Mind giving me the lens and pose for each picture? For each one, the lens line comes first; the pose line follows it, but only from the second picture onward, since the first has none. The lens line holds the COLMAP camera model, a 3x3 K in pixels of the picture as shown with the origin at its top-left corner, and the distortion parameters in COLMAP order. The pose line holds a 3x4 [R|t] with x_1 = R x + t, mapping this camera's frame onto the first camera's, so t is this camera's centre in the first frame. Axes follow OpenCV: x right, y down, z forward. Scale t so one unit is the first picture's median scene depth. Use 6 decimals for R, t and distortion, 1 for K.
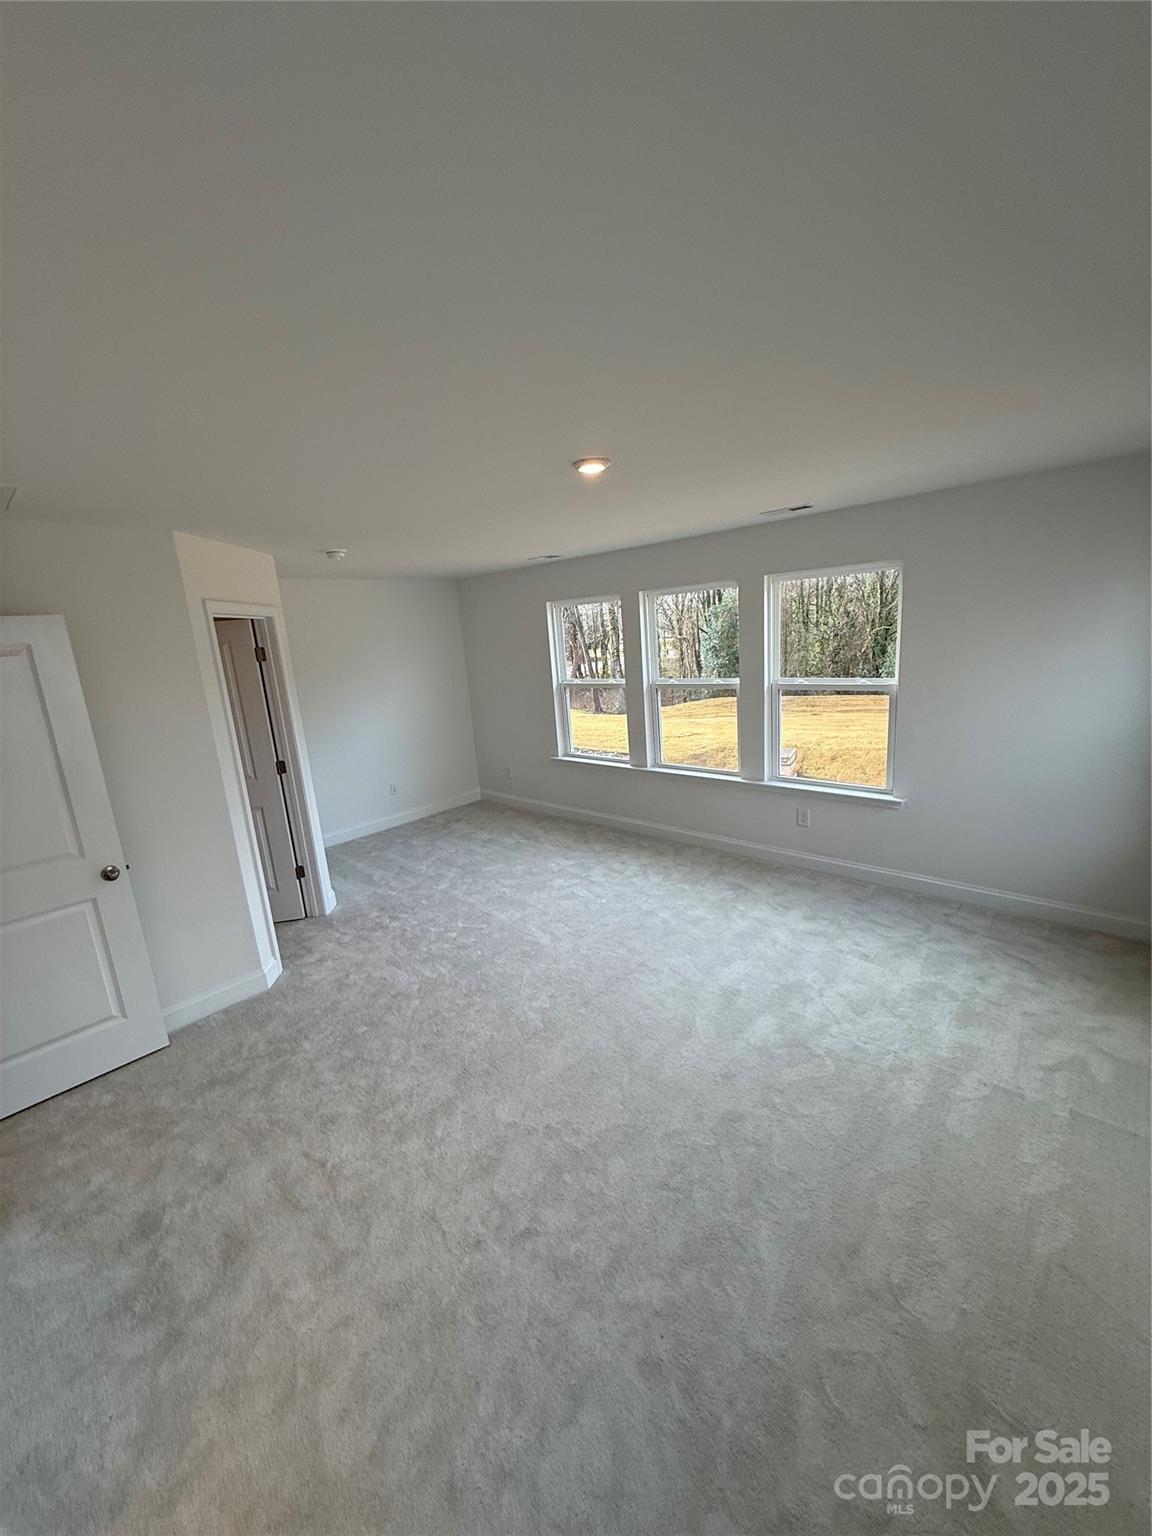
lens RADIAL K [[612.0, 0, 575.8], [0, 612.0, 770.2], [0, 0, 1]] dist [0.002694, 0.000259]
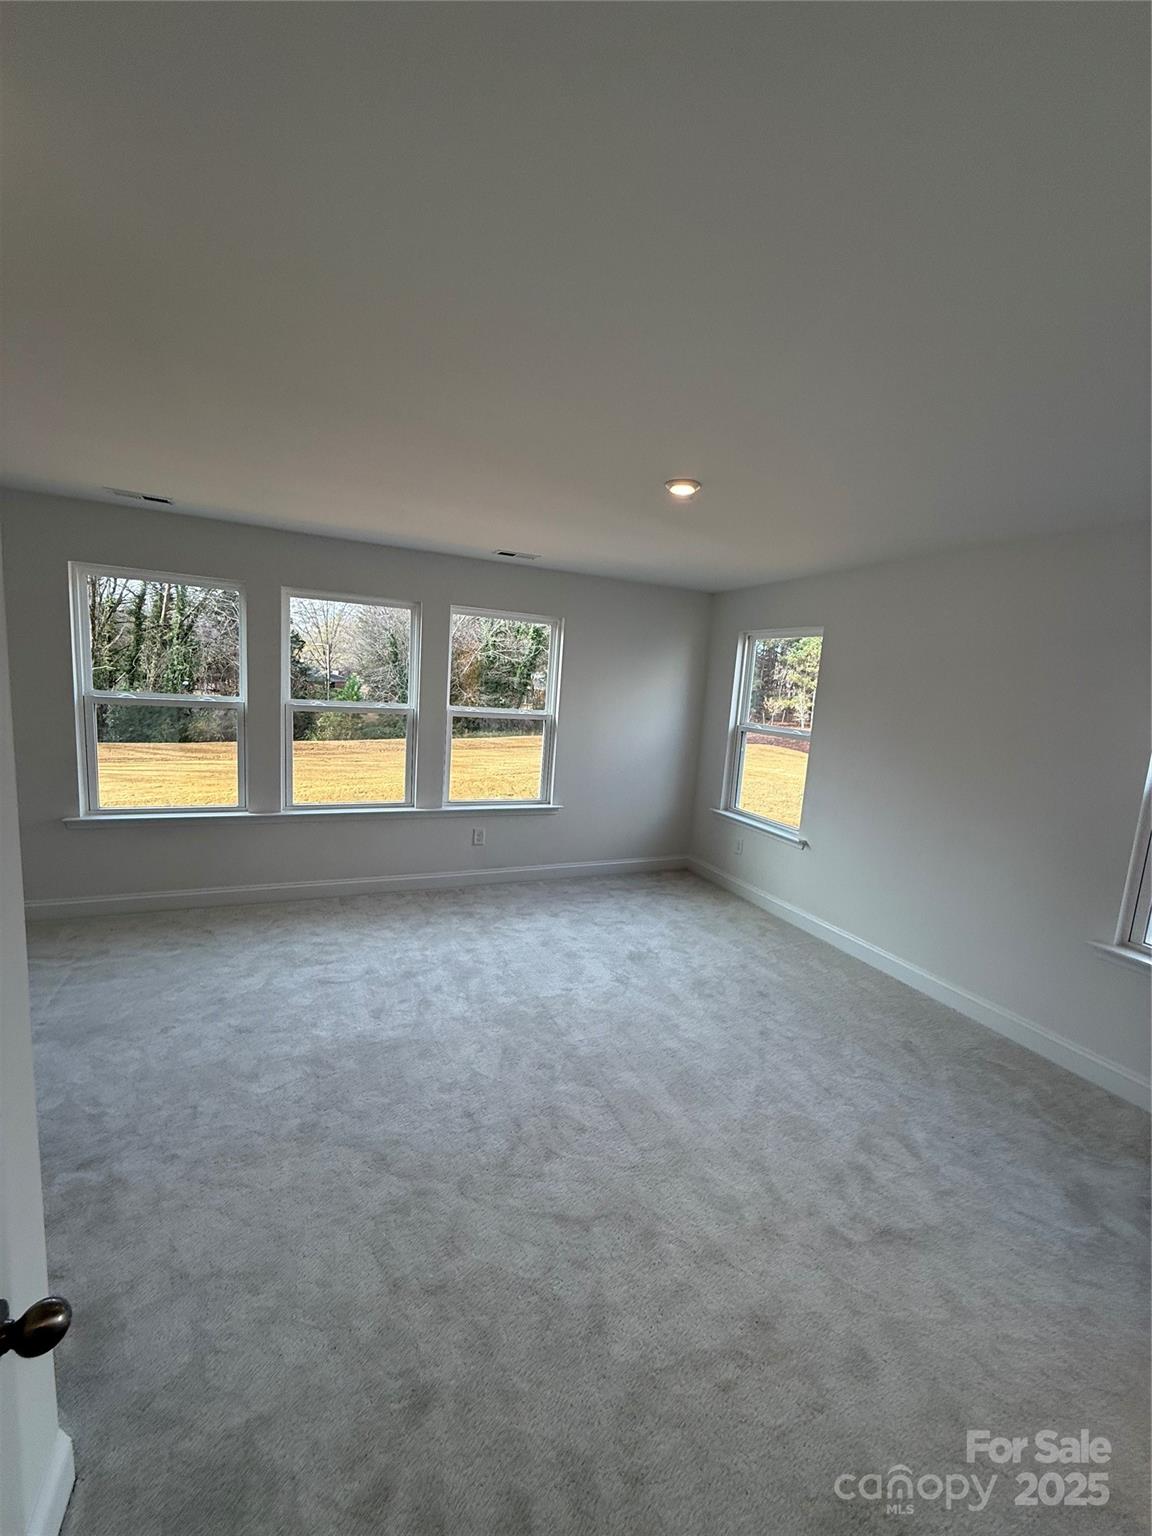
lens RADIAL K [[612.0, 0, 575.0], [0, 612.0, 762.4], [0, 0, 1]] dist [0.002694, 0.000259]
pose [[0.374494, -0.023678, 0.926927, -0.598522], [0.113219, 0.993361, -0.020367, -0.010336], [-0.920291, 0.112573, 0.374688, 0.468682]]
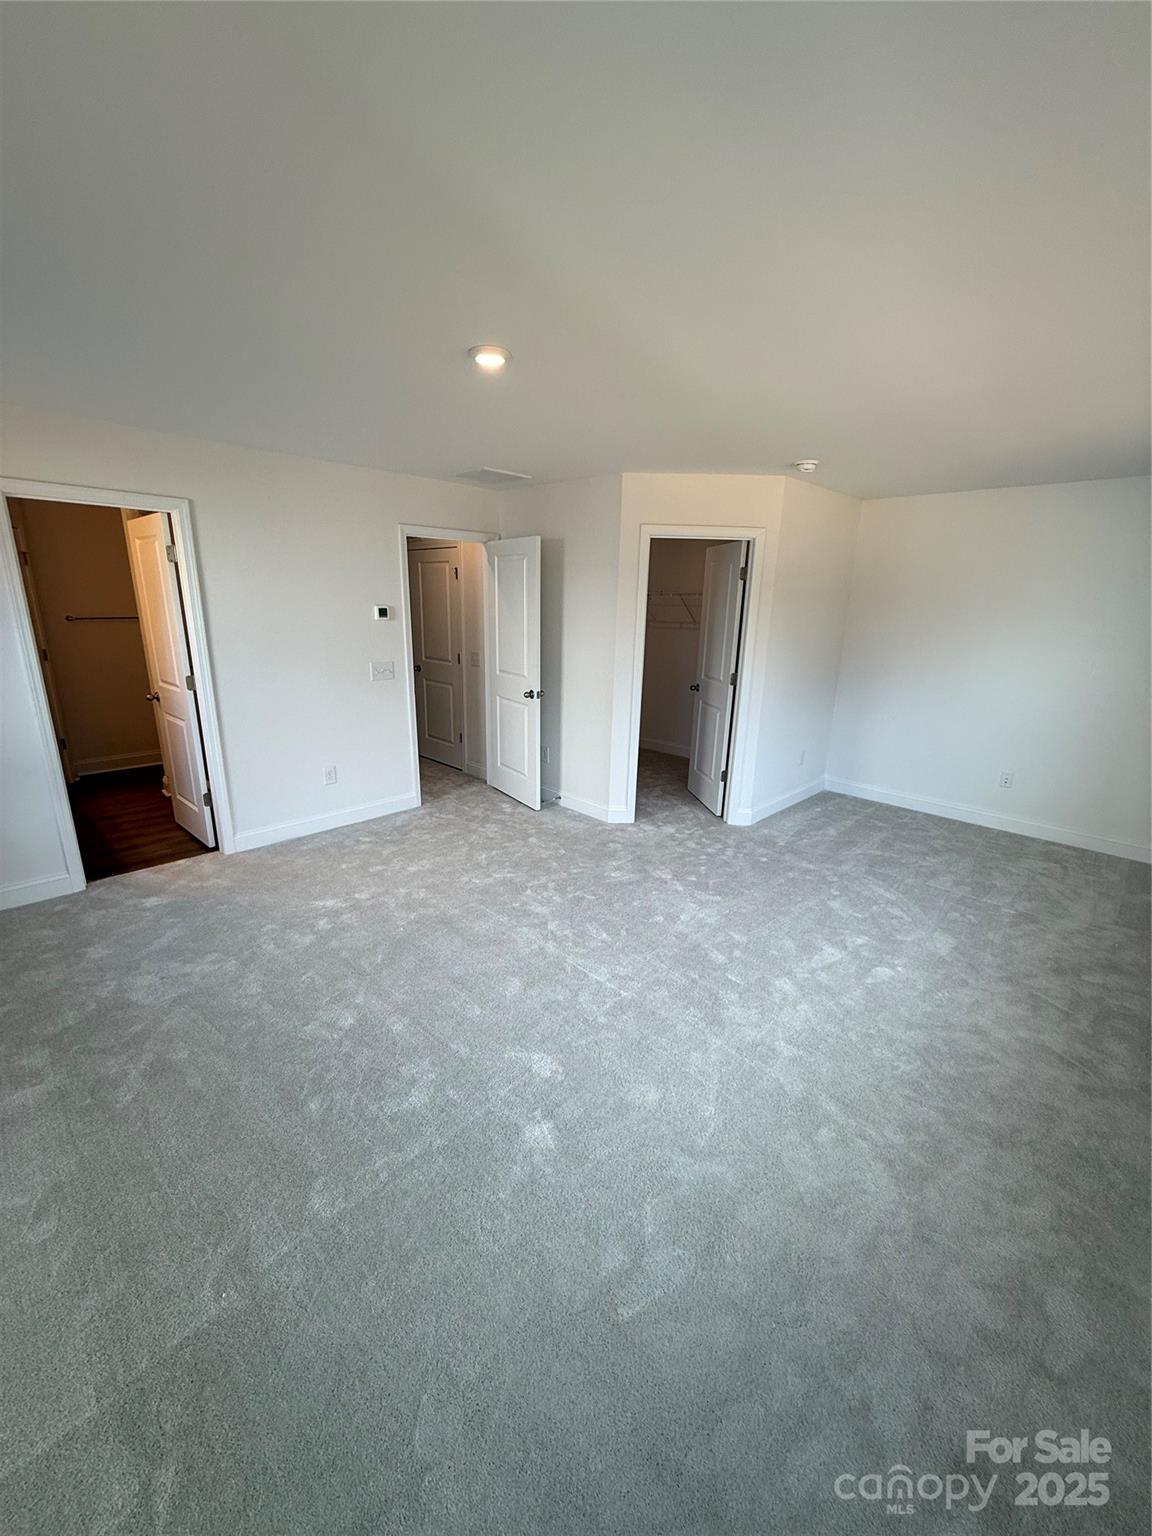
lens RADIAL K [[612.0, 0, 581.1], [0, 612.0, 772.5], [0, 0, 1]] dist [0.002694, 0.000259]
pose [[-0.010268, 0.343943, -0.938934, 0.626368], [-0.247063, 0.908999, 0.335679, -0.156823], [0.968945, 0.235423, 0.075642, 0.697553]]
